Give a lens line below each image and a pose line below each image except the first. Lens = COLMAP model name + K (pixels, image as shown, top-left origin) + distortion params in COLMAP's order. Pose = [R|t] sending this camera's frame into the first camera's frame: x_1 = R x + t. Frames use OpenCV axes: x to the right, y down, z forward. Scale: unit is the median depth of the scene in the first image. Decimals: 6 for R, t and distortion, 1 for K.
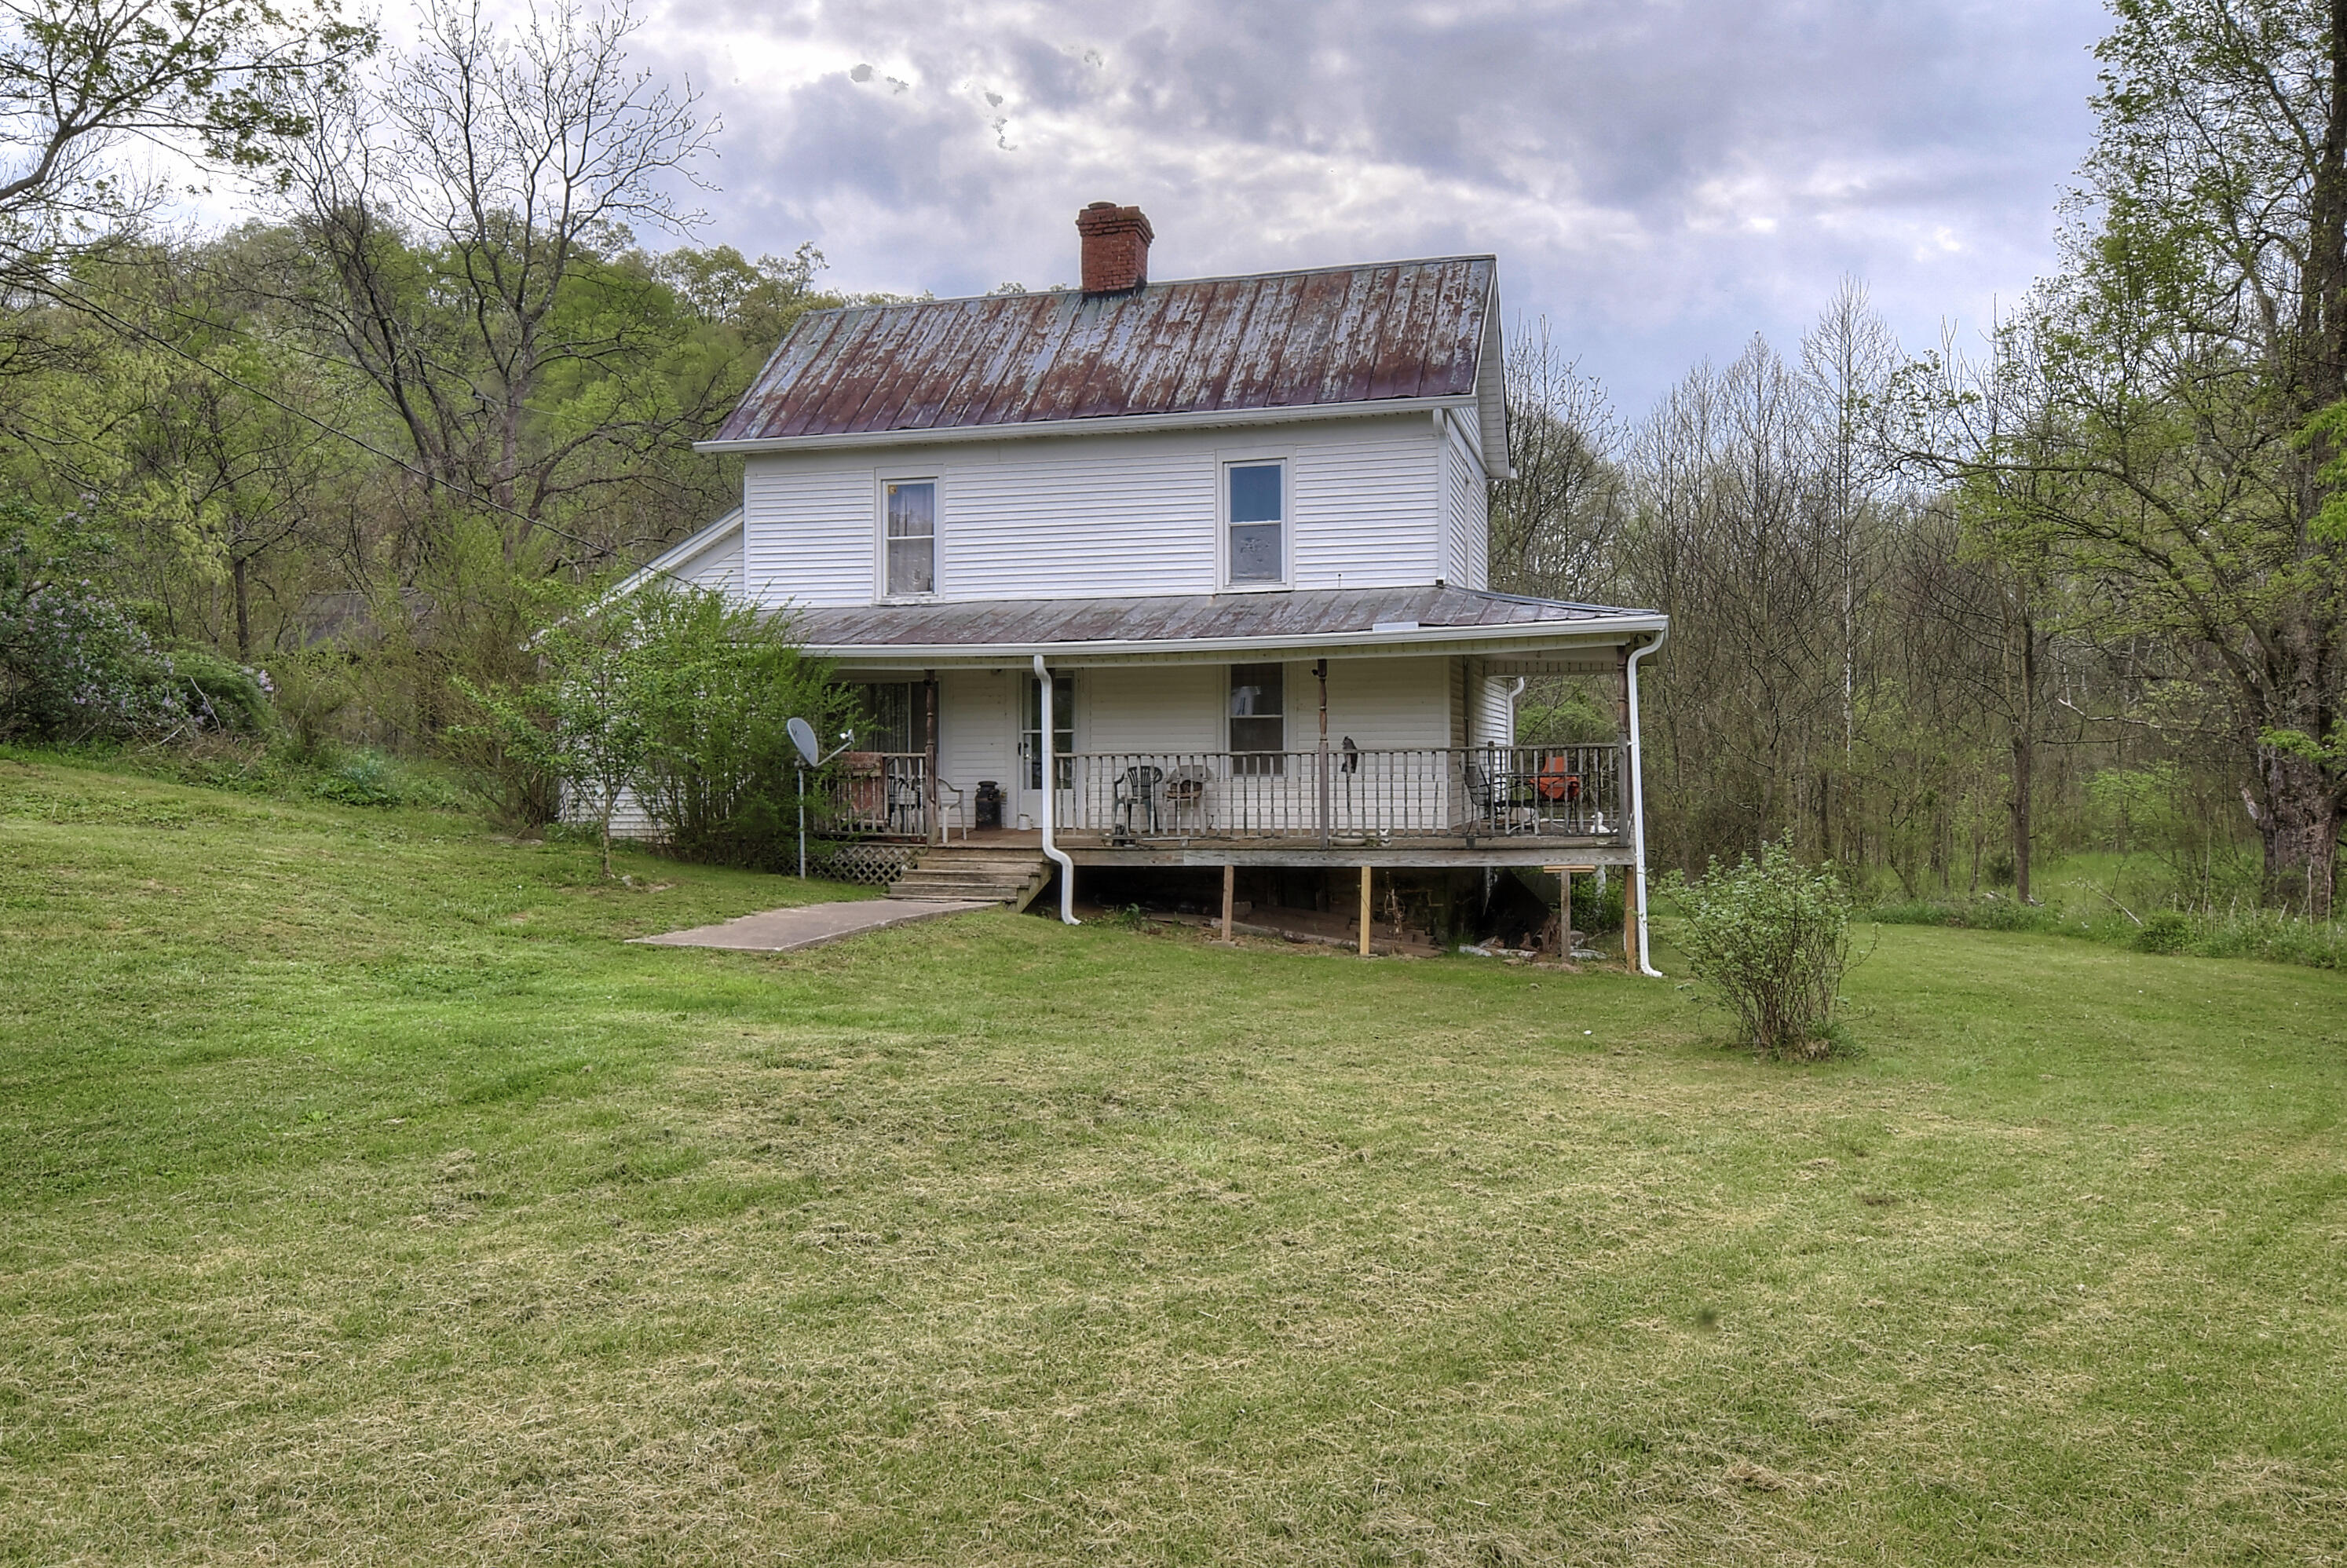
lens RADIAL K [[1750.8, 0, 1173.9], [0, 1750.8, 773.4], [0, 0, 1]] dist [-0.007524, -0.006121]
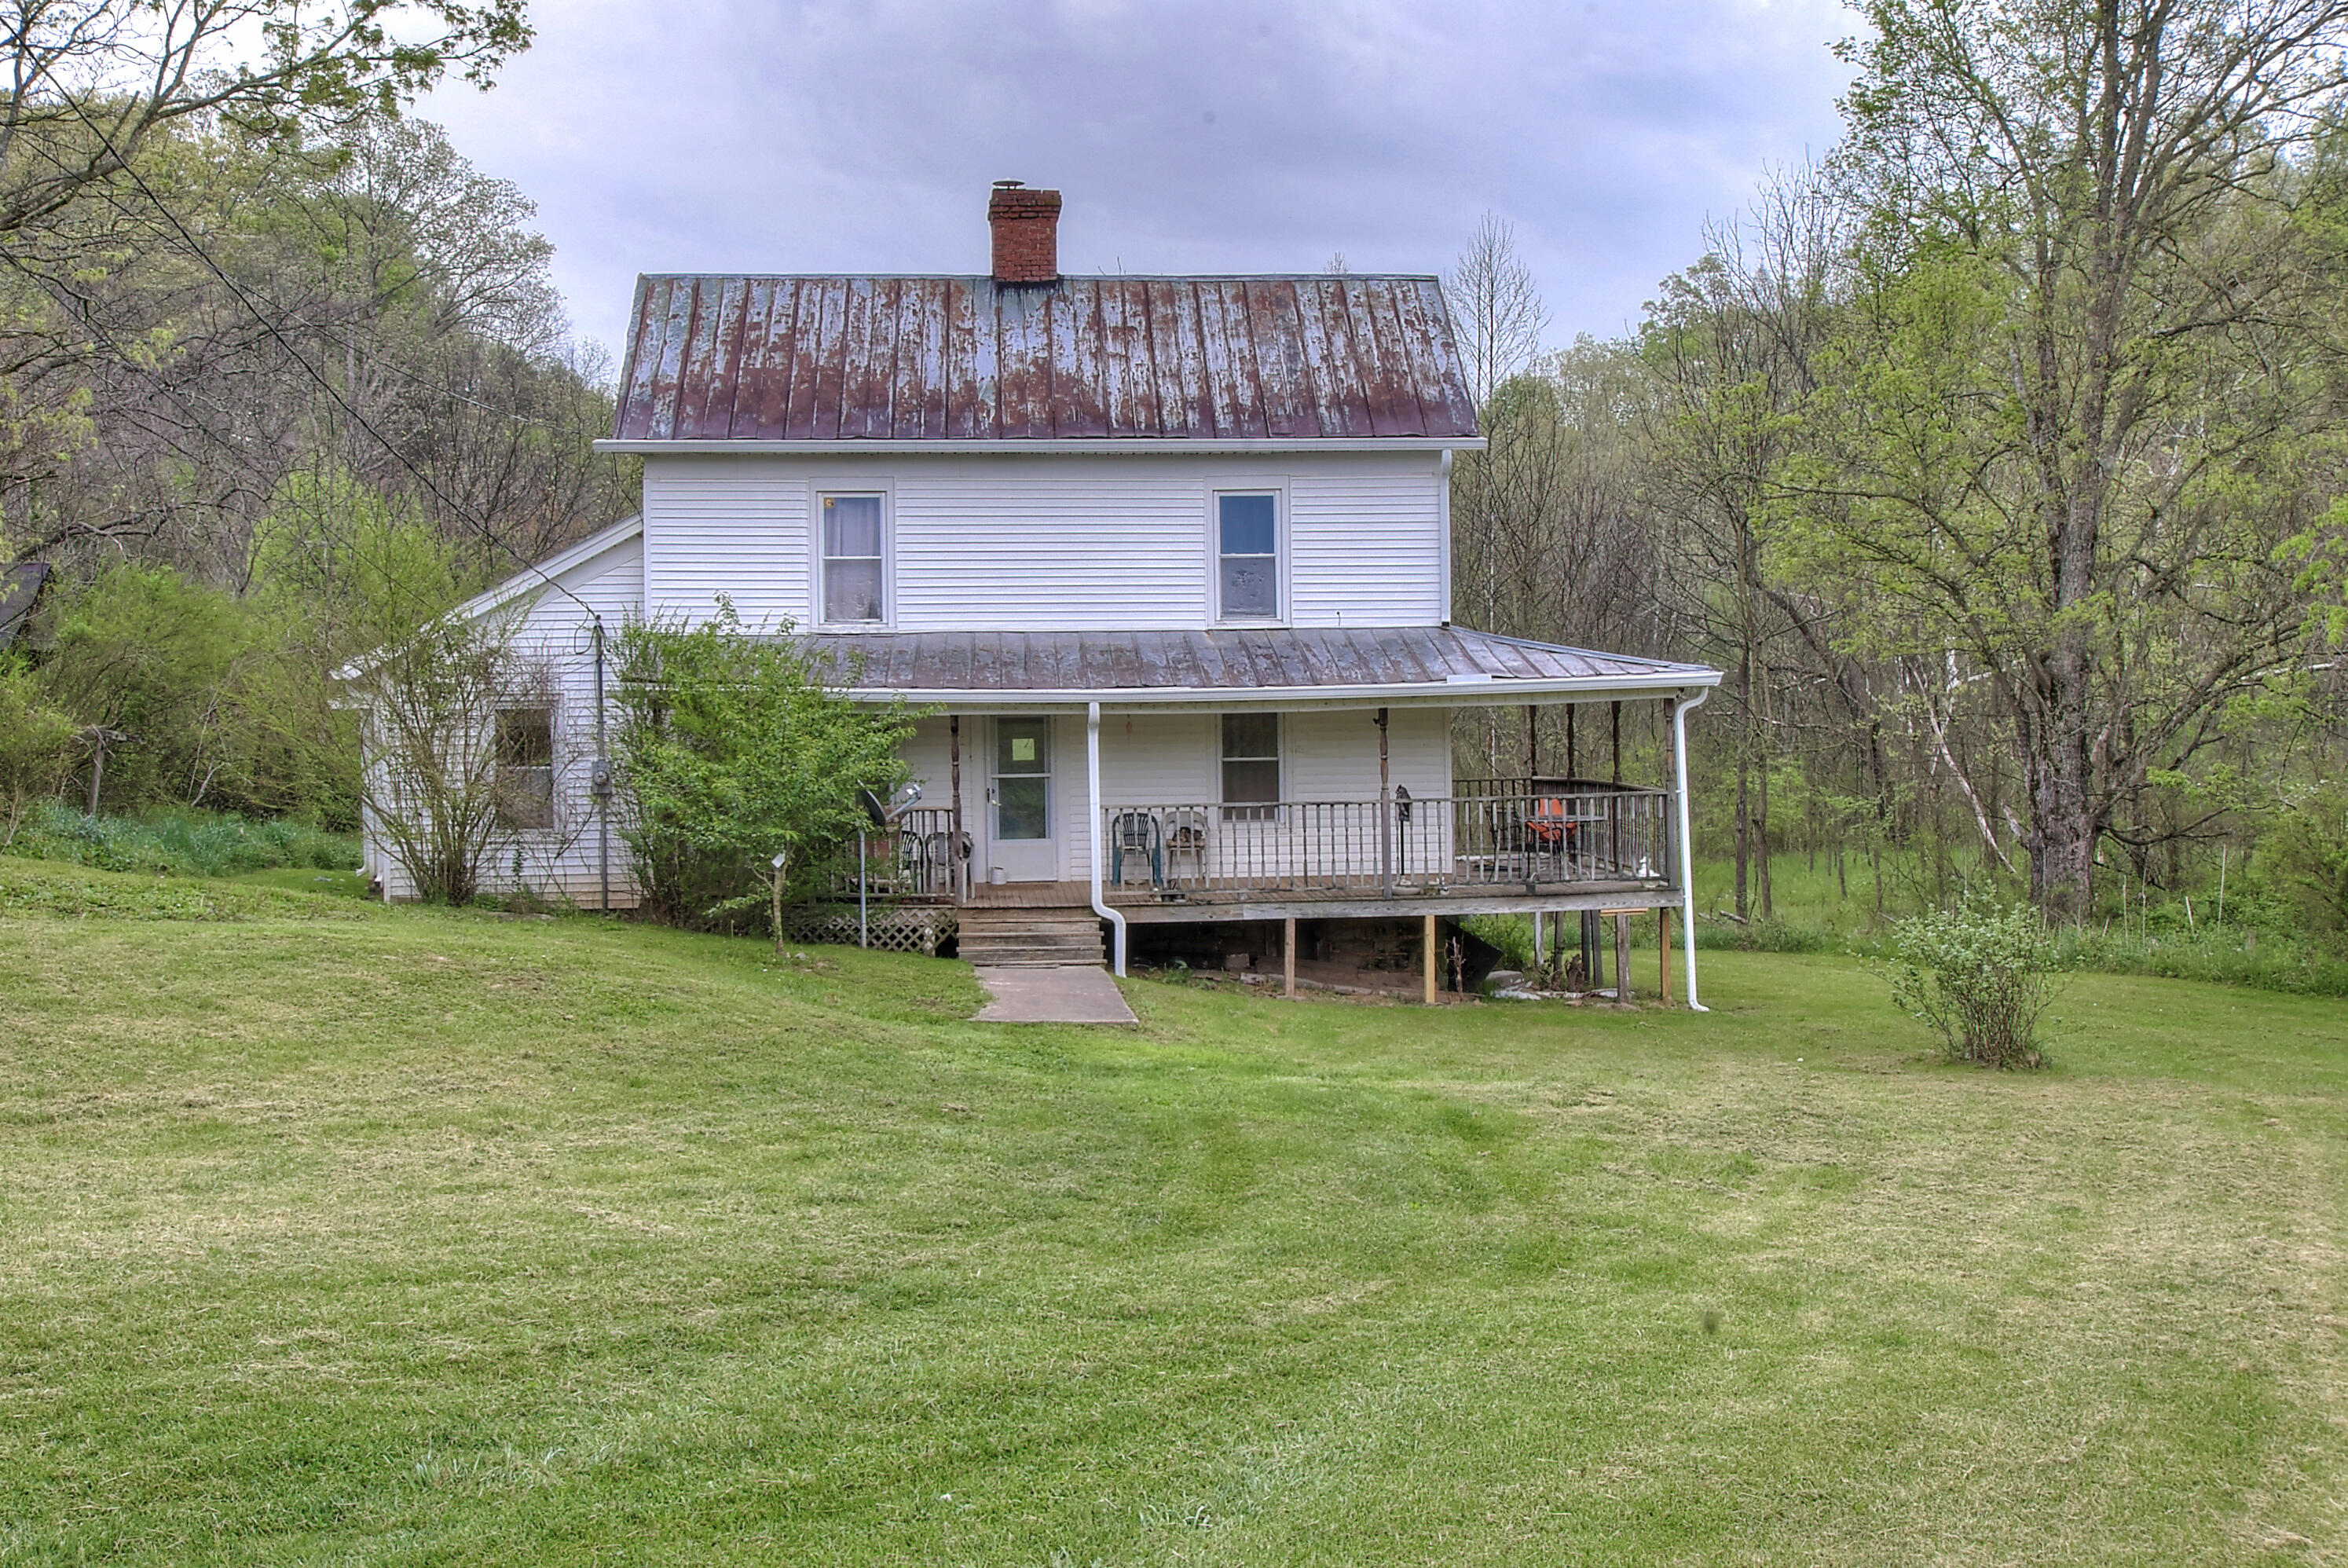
lens RADIAL K [[2407.7, 0, 1175.7], [0, 2407.7, 782.7], [0, 0, 1]] dist [-0.005433, 0.000000]
pose [[0.938852, -0.012440, 0.344096, -0.434816], [0.008249, 0.999873, 0.013640, -0.037258], [-0.344222, -0.009967, 0.938835, -0.213004]]
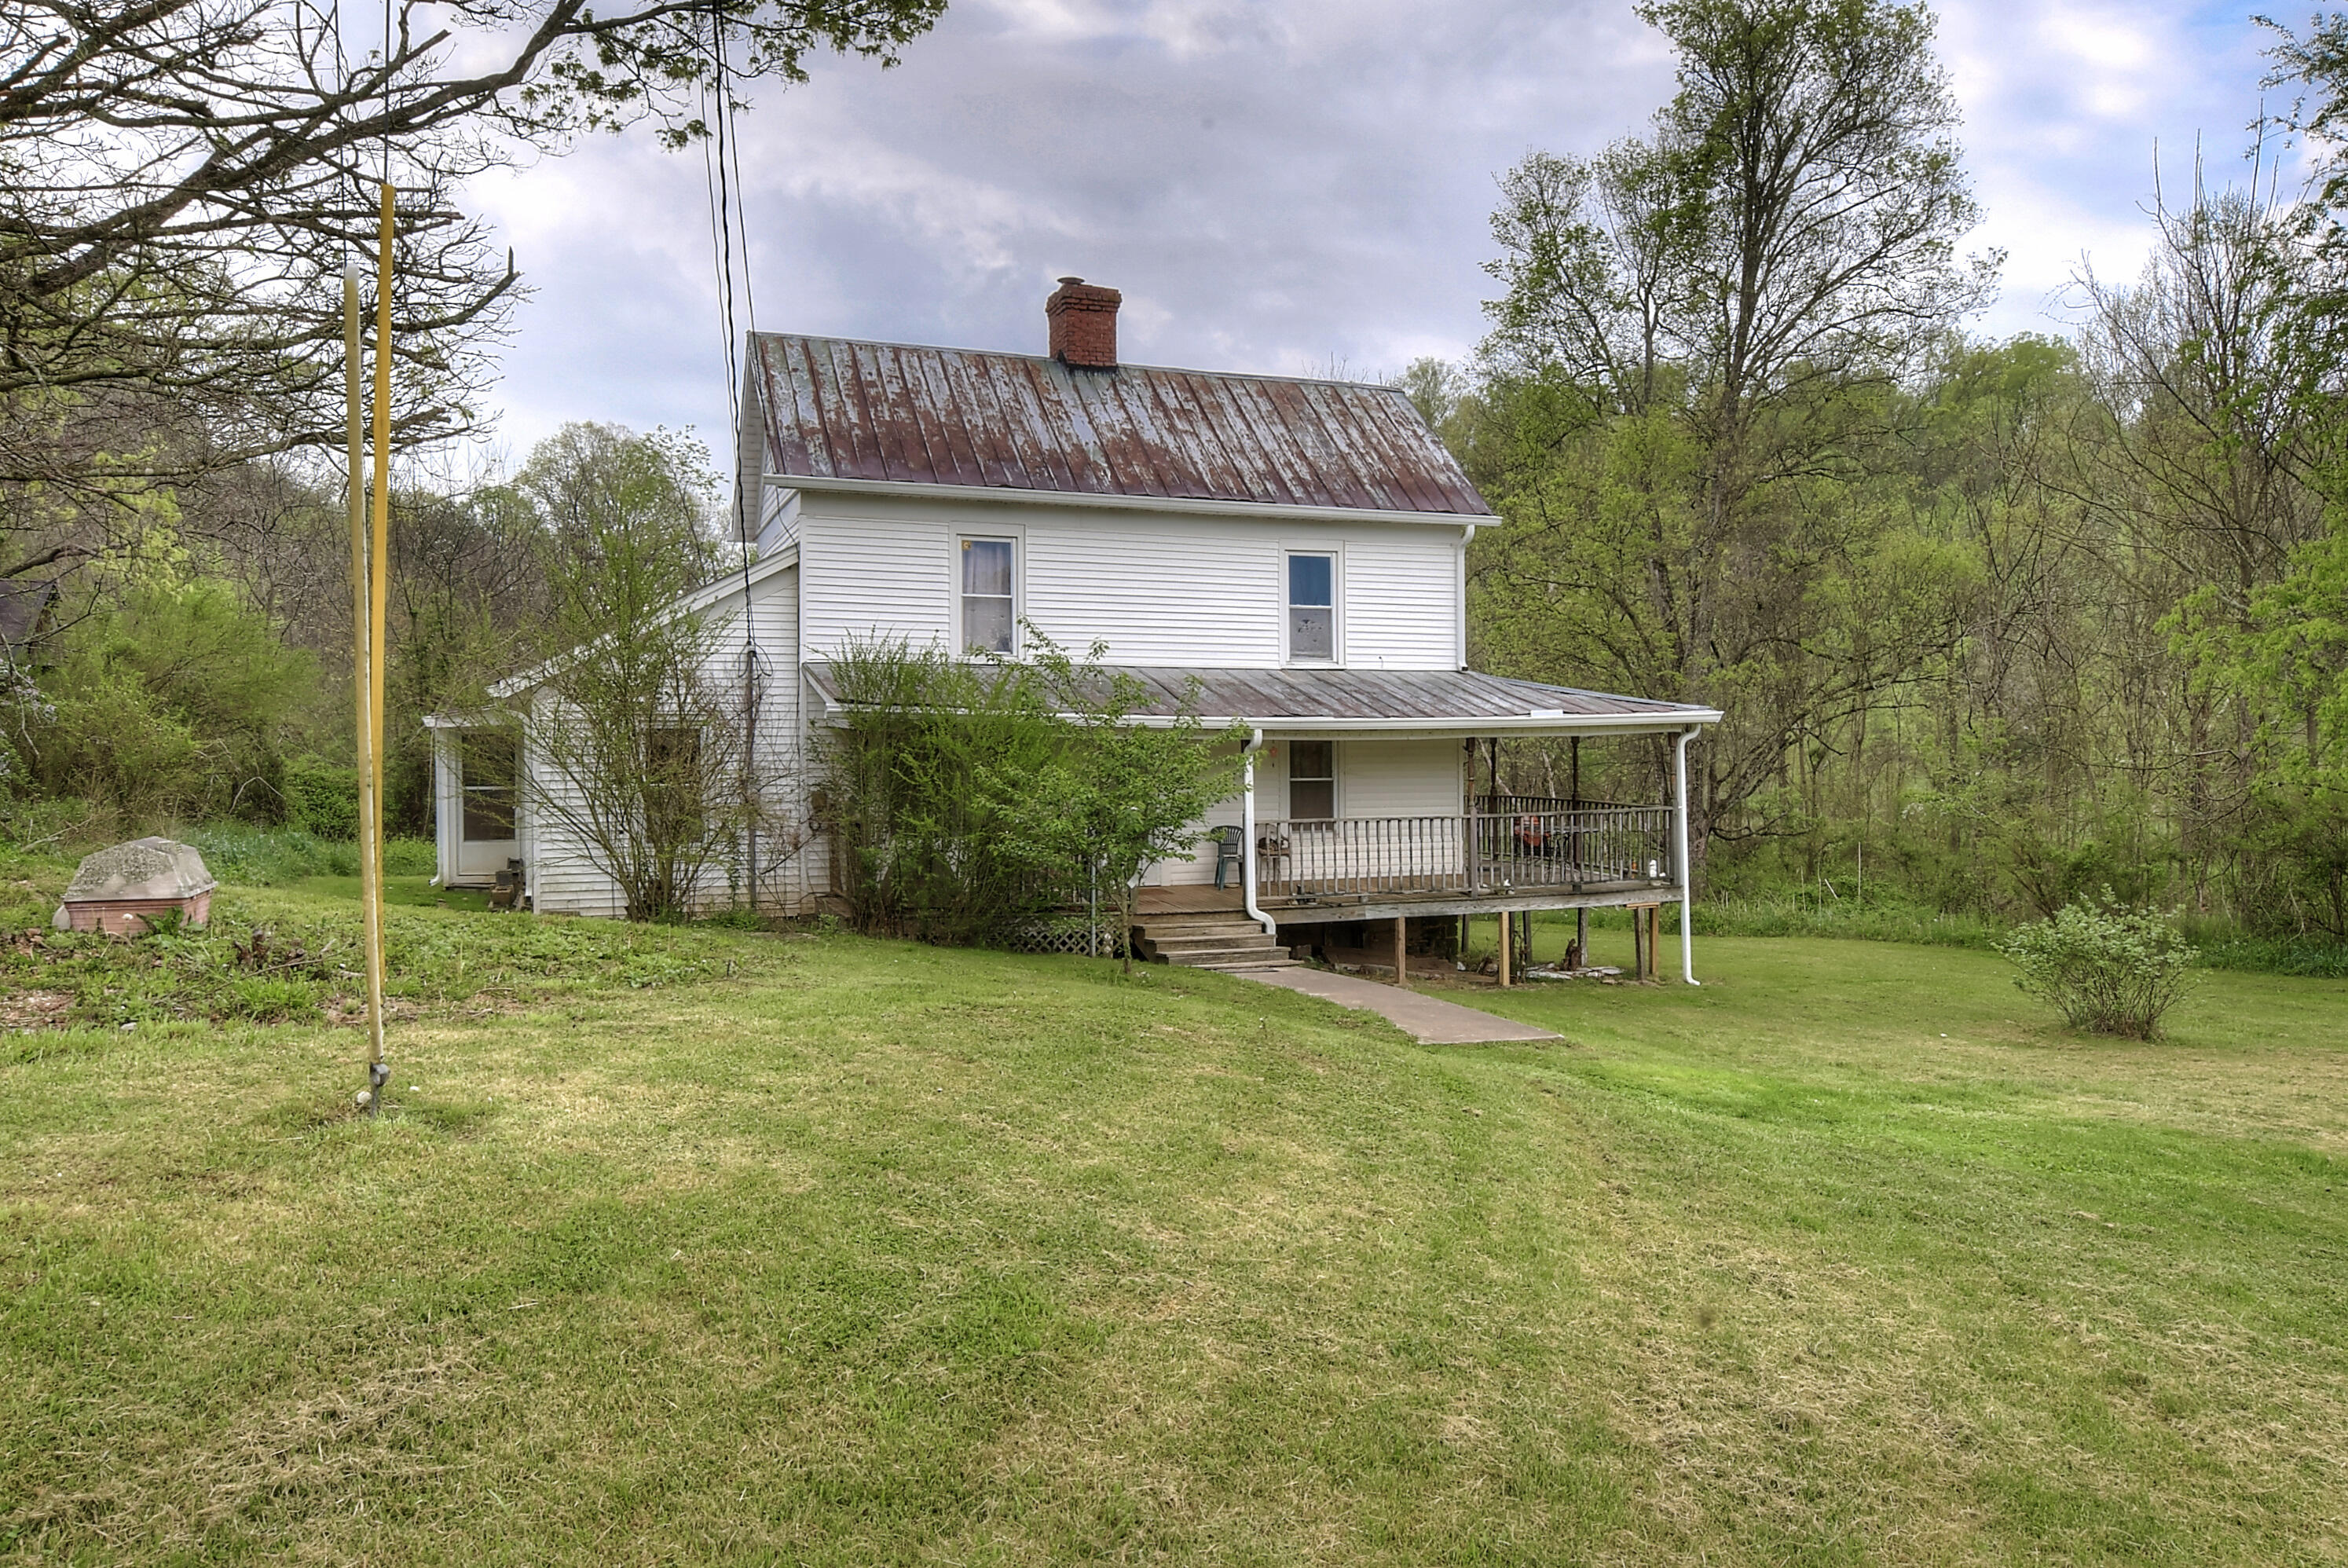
lens RADIAL K [[1599.1, 0, 1165.7], [0, 1599.1, 785.3], [0, 0, 1]] dist [-0.012376, -0.000066]
pose [[0.803065, -0.008109, 0.595836, -0.628551], [0.002111, 0.999940, 0.010764, -0.039405], [-0.595888, -0.007387, 0.803034, 0.228296]]
